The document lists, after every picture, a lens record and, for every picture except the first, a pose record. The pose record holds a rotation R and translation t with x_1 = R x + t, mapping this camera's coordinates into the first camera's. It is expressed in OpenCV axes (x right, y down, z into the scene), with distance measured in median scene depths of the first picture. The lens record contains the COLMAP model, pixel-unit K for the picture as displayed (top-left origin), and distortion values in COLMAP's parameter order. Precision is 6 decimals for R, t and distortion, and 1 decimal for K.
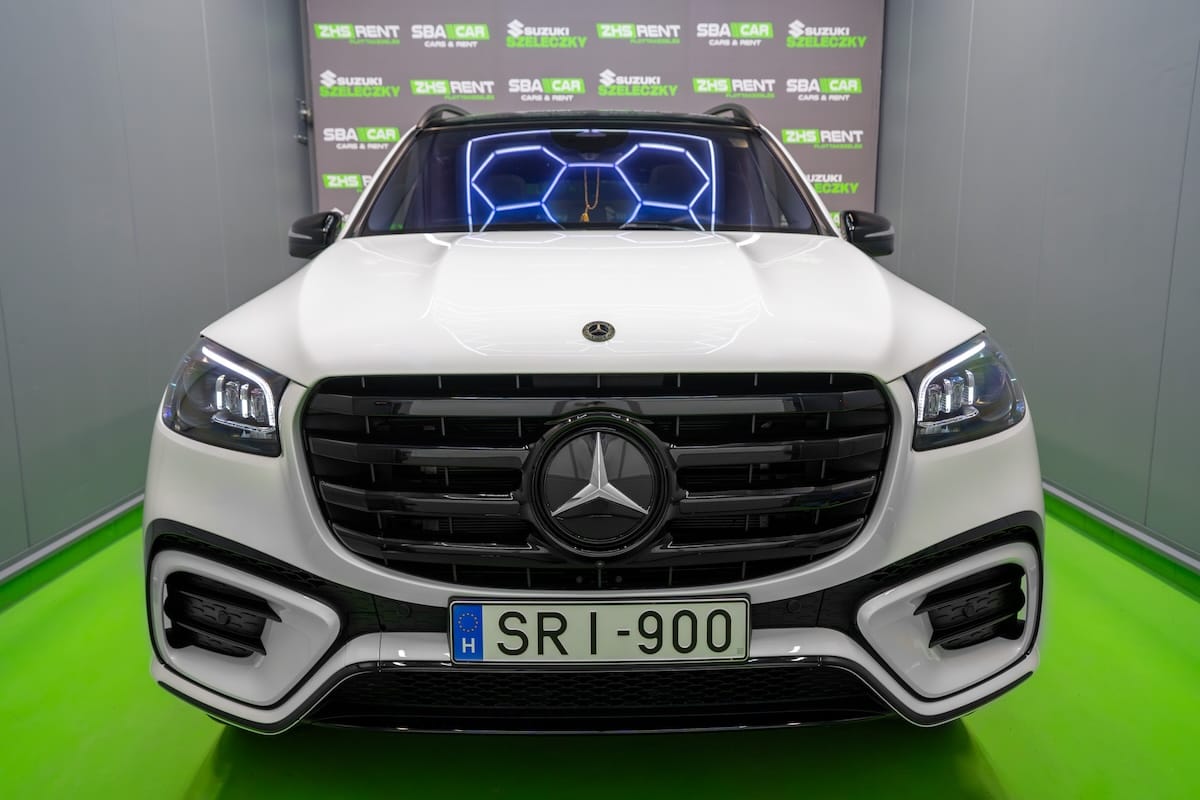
lens RADIAL K [[963.3, 0, 600.0], [0, 963.3, 400.0], [0, 0, 1]] dist [0.038201, 0.004664]
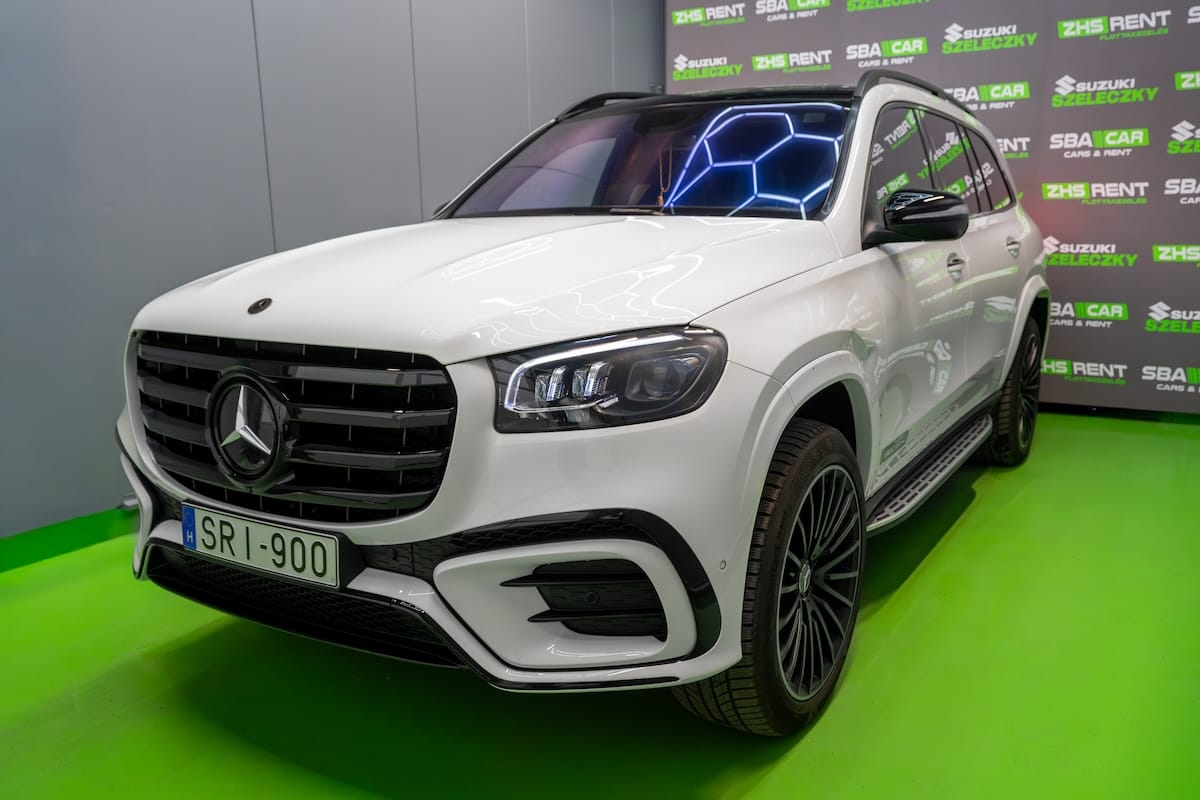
lens RADIAL K [[991.5, 0, 599.6], [0, 991.5, 410.9], [0, 0, 1]] dist [0.005955, 0.108167]
pose [[0.842399, 0.103167, -0.528886, 1.017348], [-0.083474, 0.994637, 0.061063, -0.049088], [0.532349, -0.007291, 0.846494, 0.130523]]
